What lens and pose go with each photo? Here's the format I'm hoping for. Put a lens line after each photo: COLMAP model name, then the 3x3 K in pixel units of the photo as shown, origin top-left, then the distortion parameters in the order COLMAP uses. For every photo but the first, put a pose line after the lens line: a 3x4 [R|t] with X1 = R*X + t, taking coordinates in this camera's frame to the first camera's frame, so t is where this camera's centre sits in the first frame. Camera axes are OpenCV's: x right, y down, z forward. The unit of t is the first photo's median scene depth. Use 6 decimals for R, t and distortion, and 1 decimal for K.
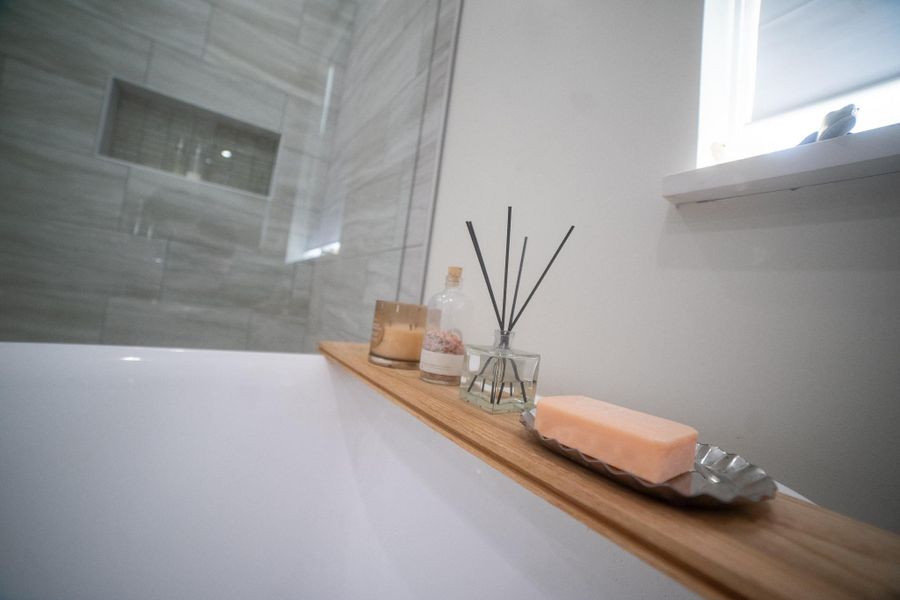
lens RADIAL K [[360.9, 0, 450.0], [0, 360.9, 300.0], [0, 0, 1]] dist [-0.111788, 0.038061]
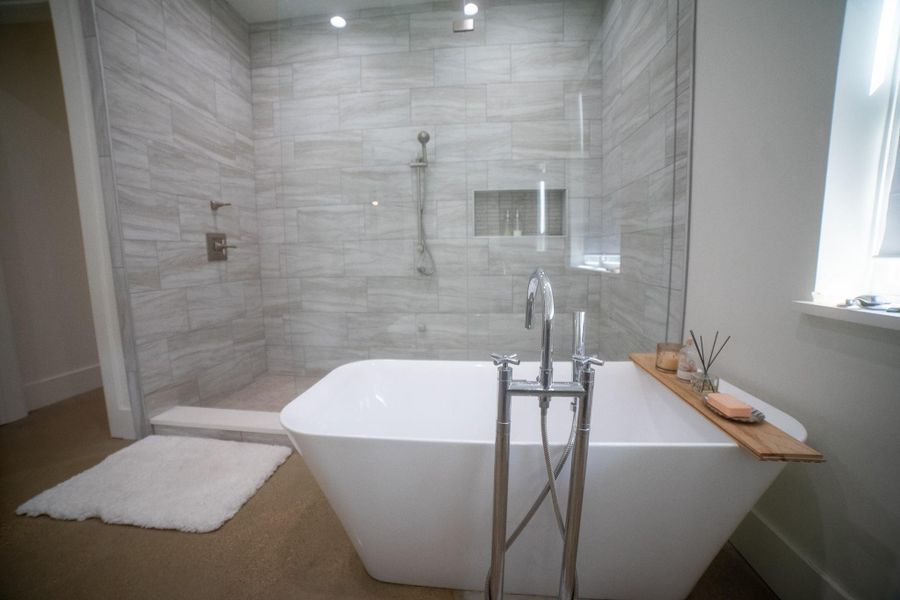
lens RADIAL K [[360.9, 0, 450.0], [0, 360.9, 300.0], [0, 0, 1]] dist [-0.111788, 0.038061]
pose [[0.751163, -0.056566, -0.657689, 0.241740], [0.130723, 0.989337, 0.064213, -0.501536], [0.647044, -0.134210, 0.750548, -1.292671]]
